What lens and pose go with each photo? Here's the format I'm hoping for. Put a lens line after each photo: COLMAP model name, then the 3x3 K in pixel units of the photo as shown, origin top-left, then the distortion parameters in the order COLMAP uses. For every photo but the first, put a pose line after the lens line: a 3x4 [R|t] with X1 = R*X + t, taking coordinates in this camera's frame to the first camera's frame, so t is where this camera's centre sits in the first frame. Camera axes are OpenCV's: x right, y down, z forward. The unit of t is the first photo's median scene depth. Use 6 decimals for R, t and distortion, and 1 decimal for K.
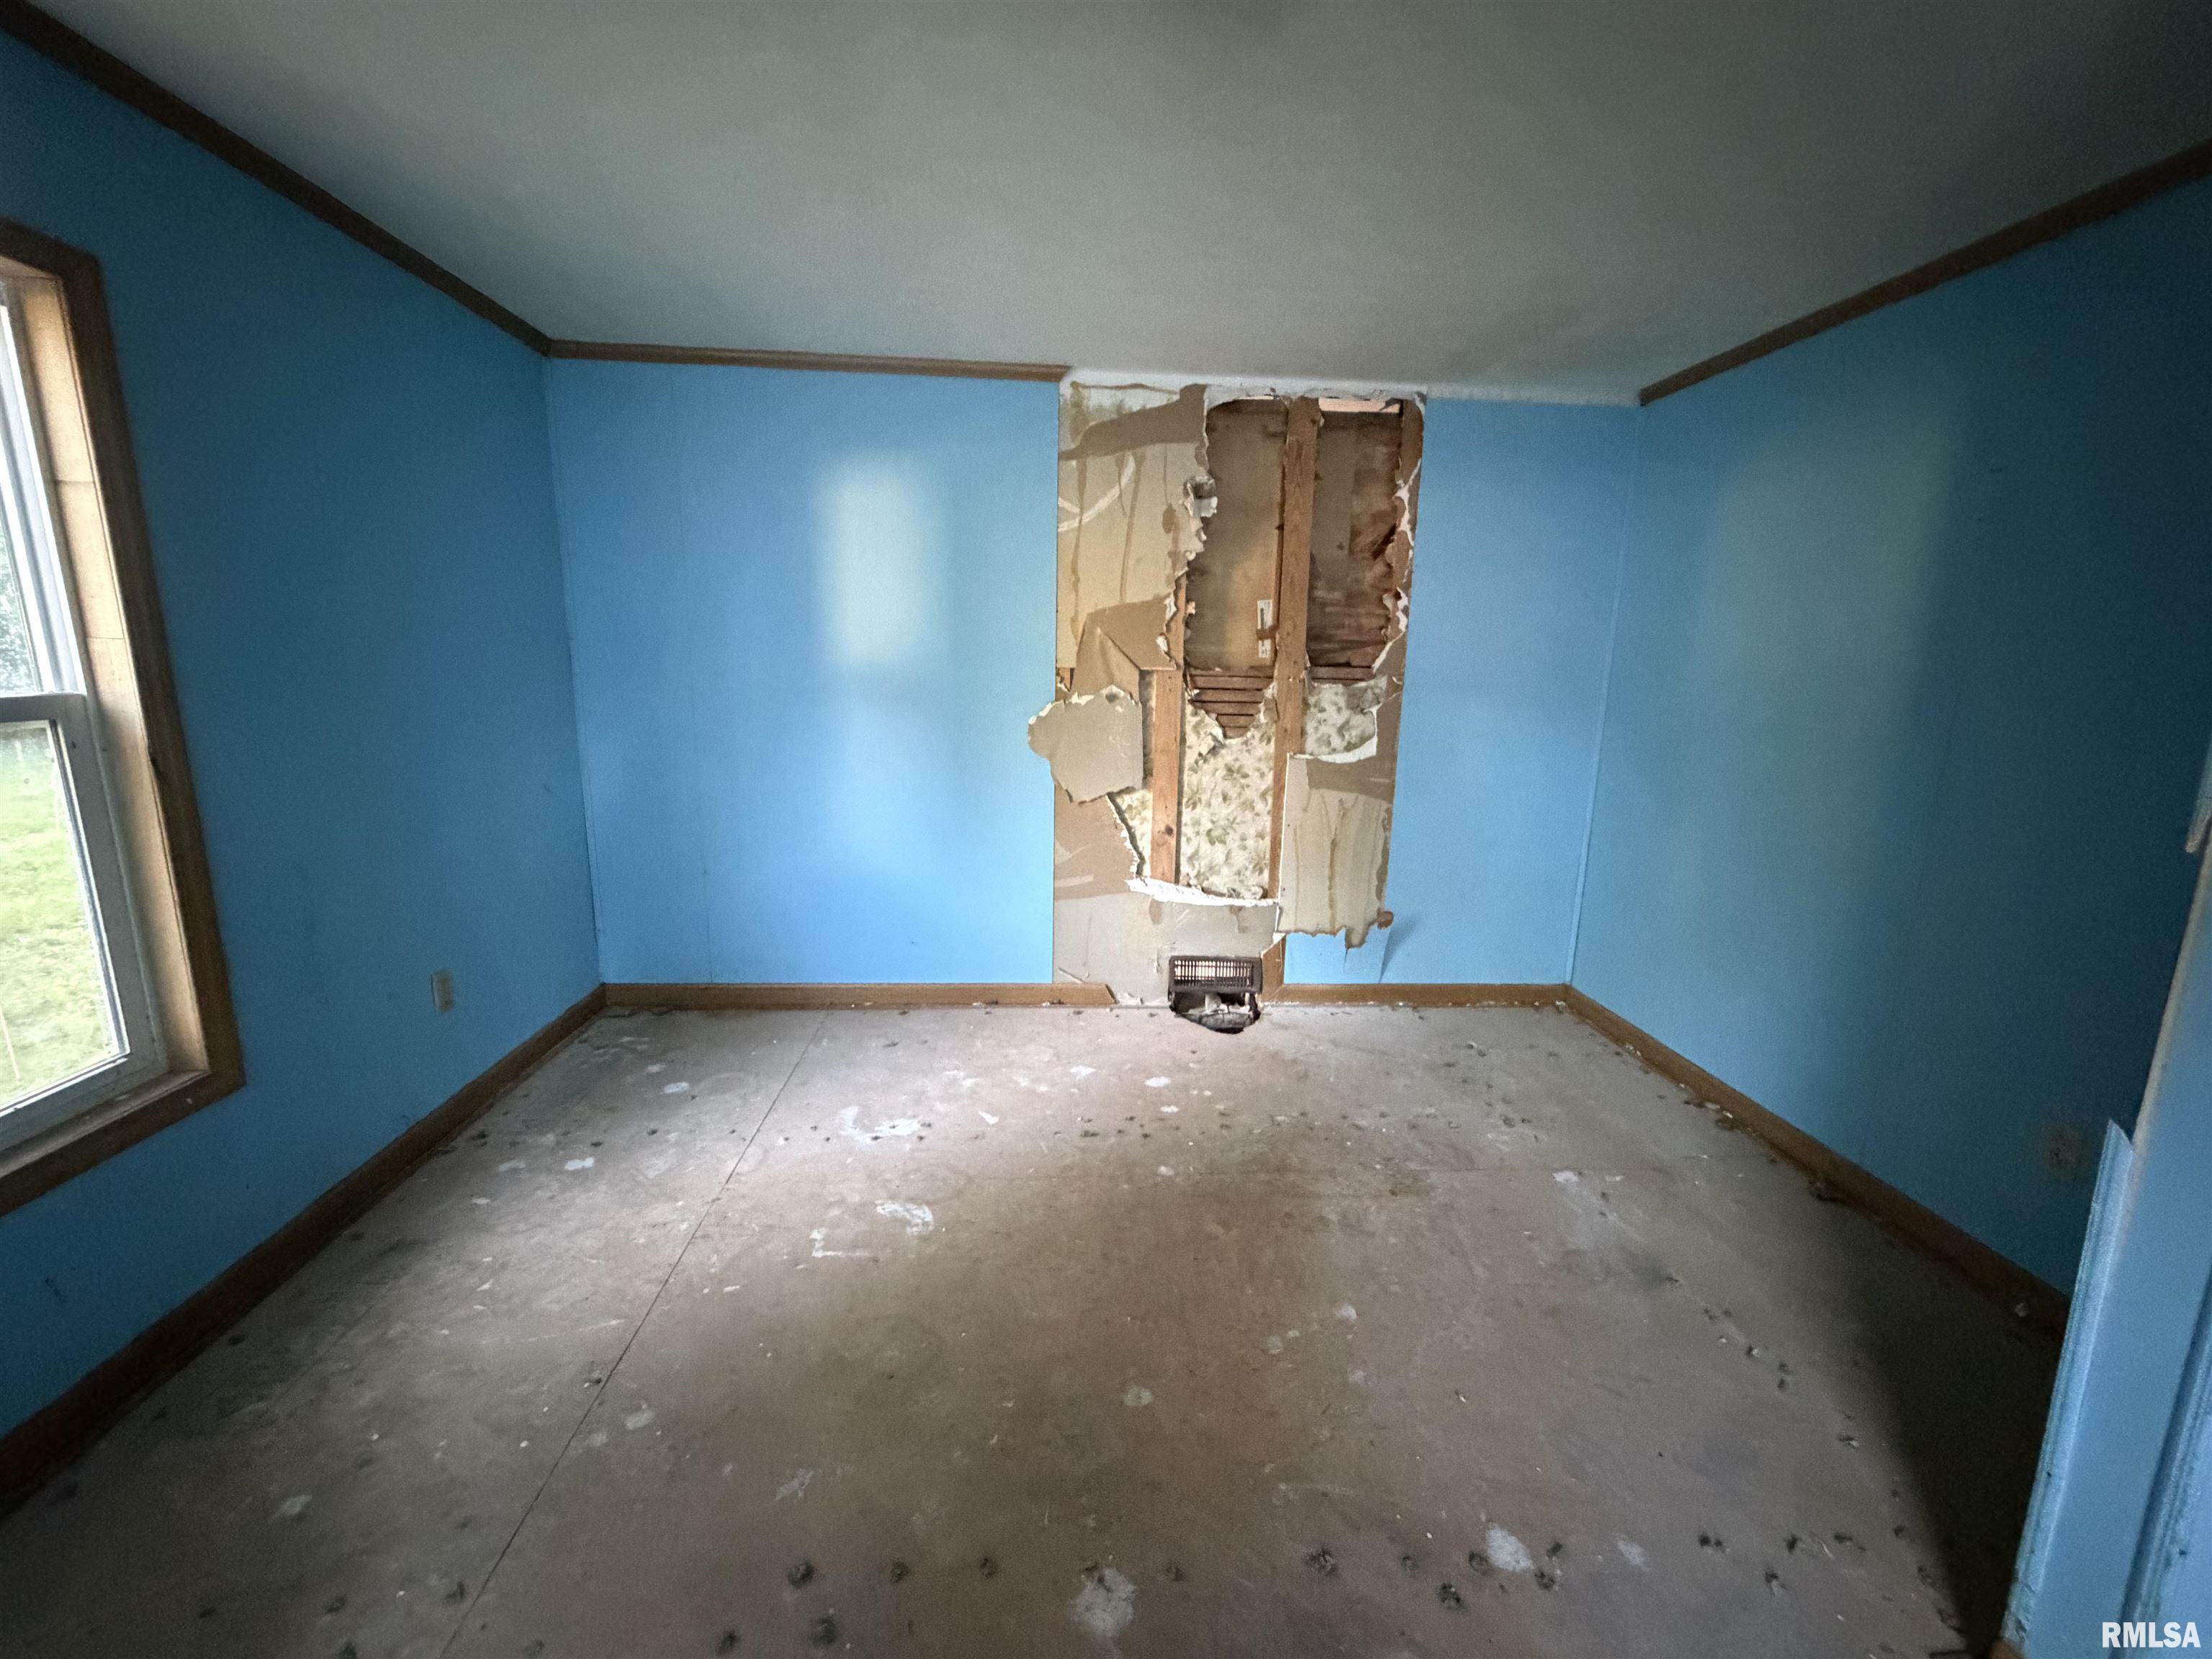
lens RADIAL K [[882.8, 0, 1098.9], [0, 882.8, 828.5], [0, 0, 1]] dist [0.000351, 0.000461]
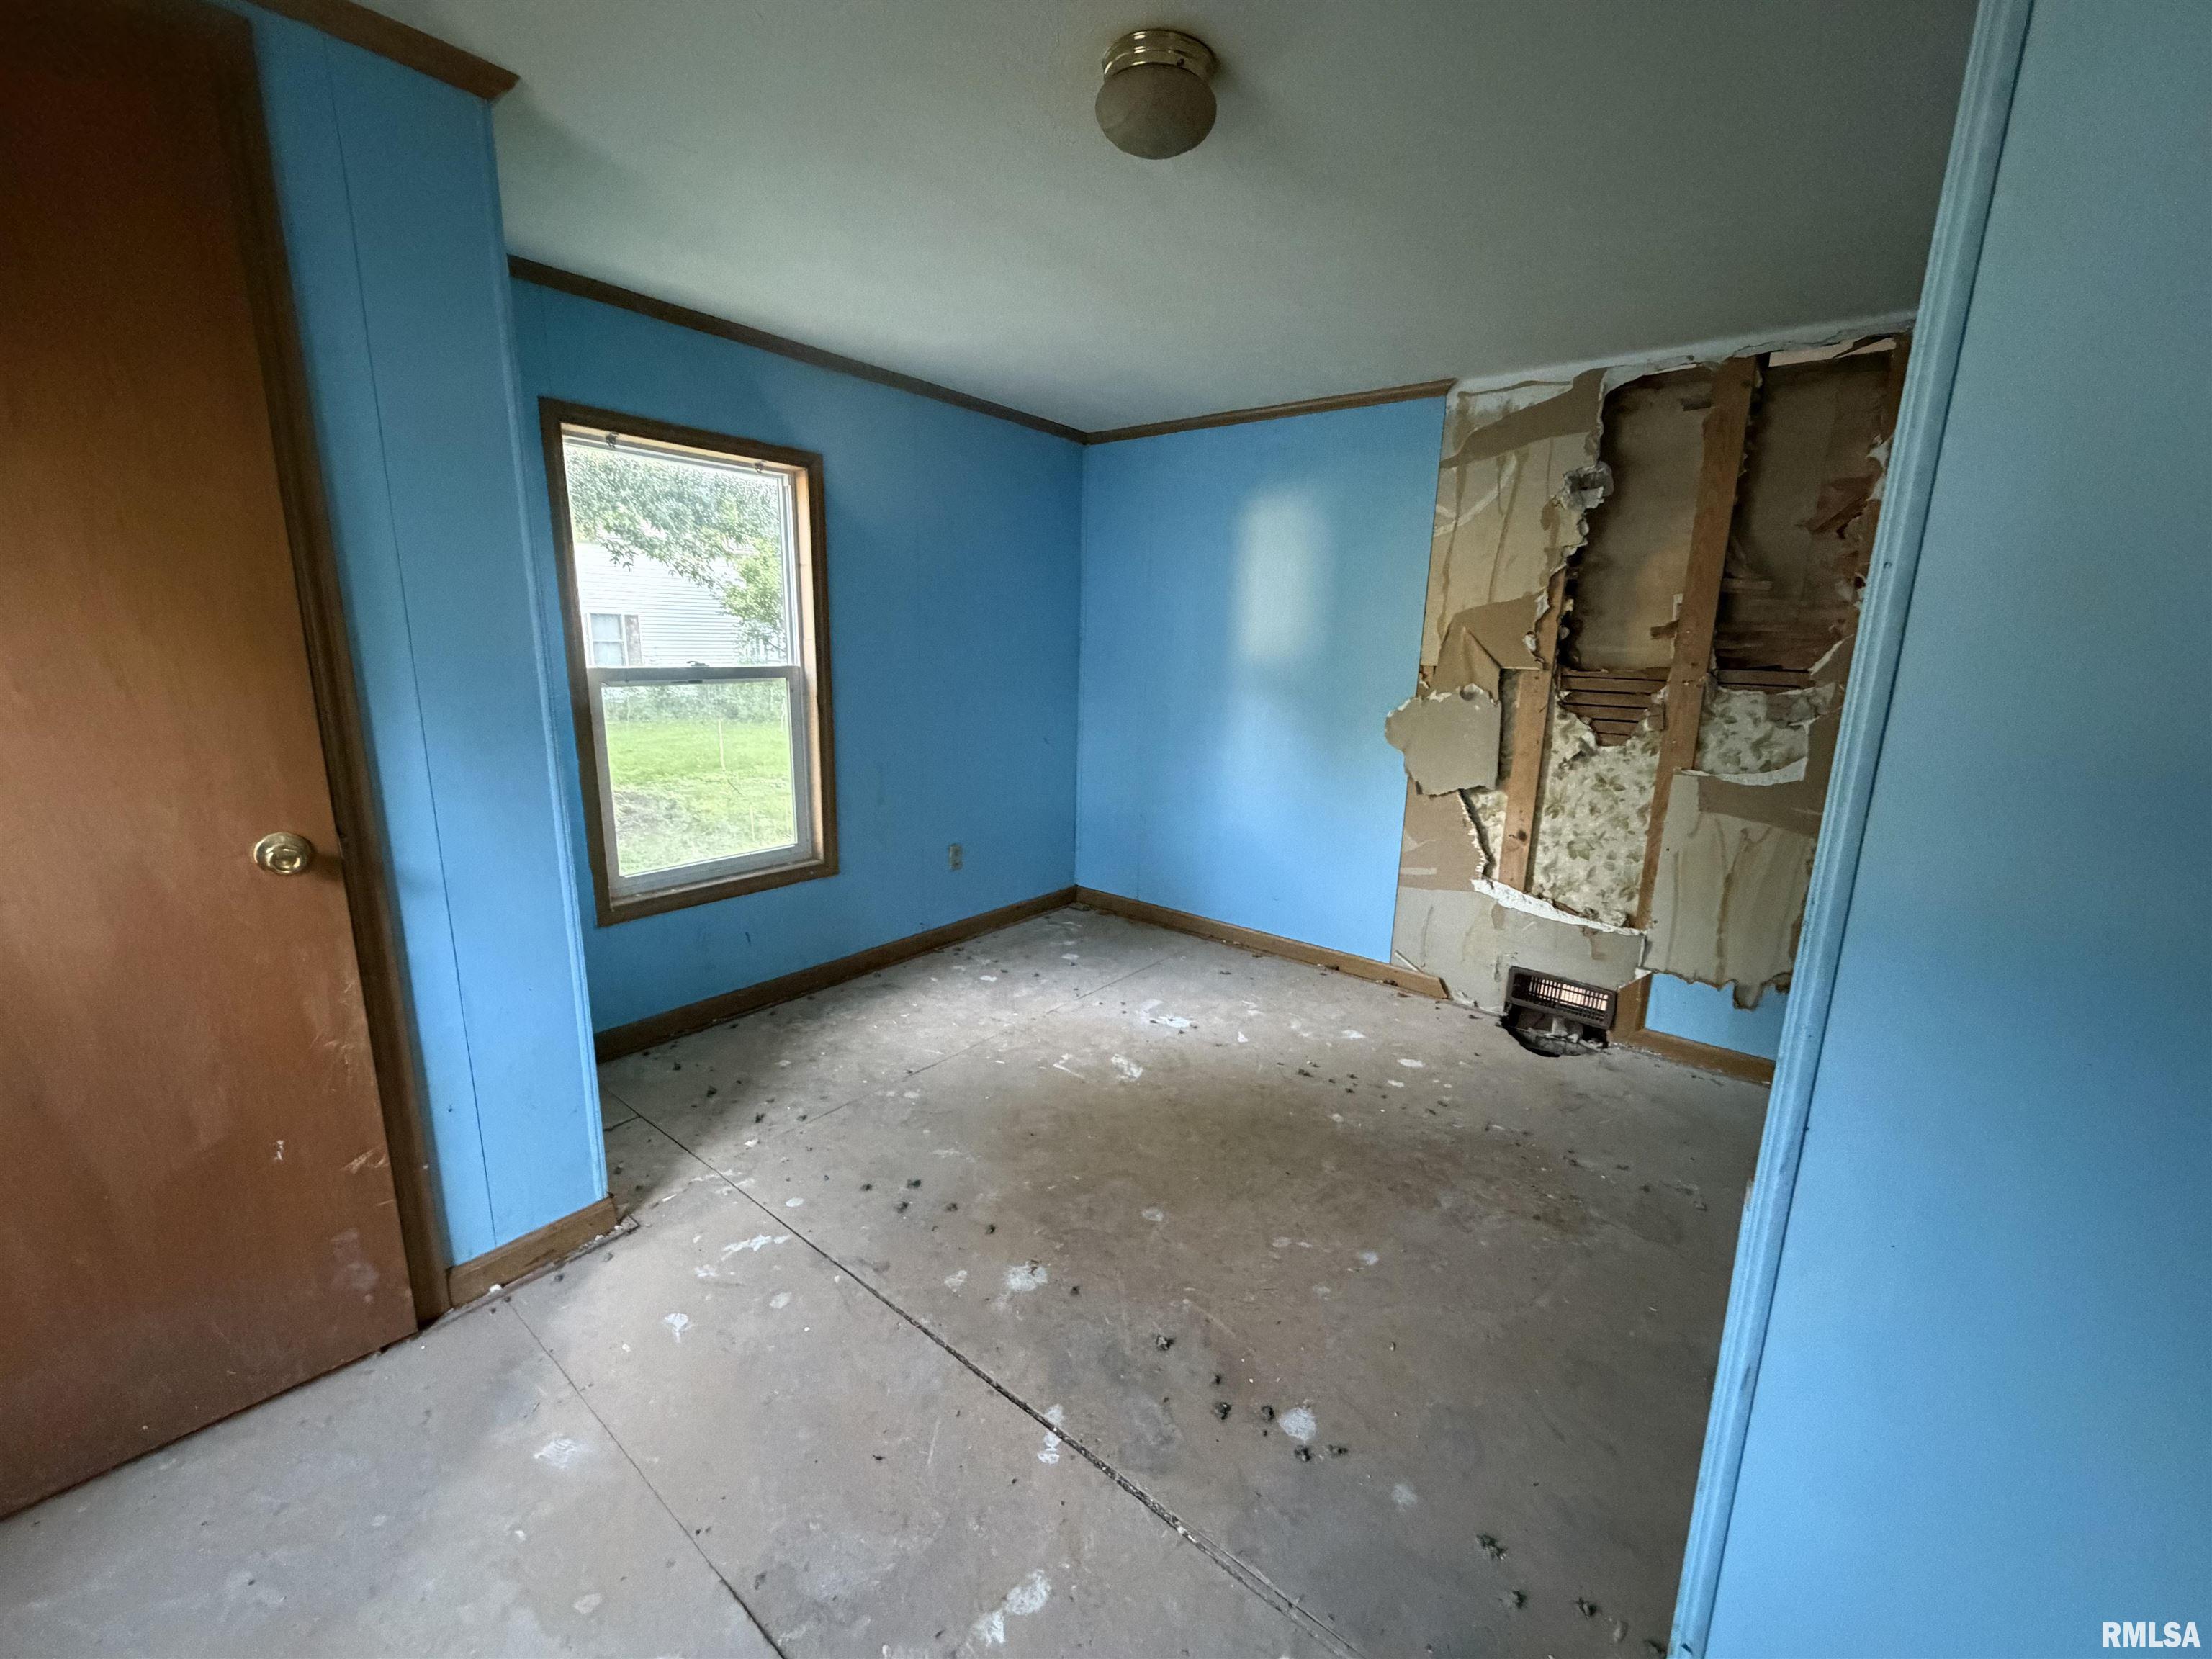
lens RADIAL K [[882.8, 0, 1098.9], [0, 882.8, 828.5], [0, 0, 1]] dist [0.000351, 0.000461]
pose [[0.738334, 0.138207, -0.660122, 0.381329], [-0.139561, 0.988902, 0.050945, 0.010043], [0.659837, 0.054513, 0.749429, -0.033264]]
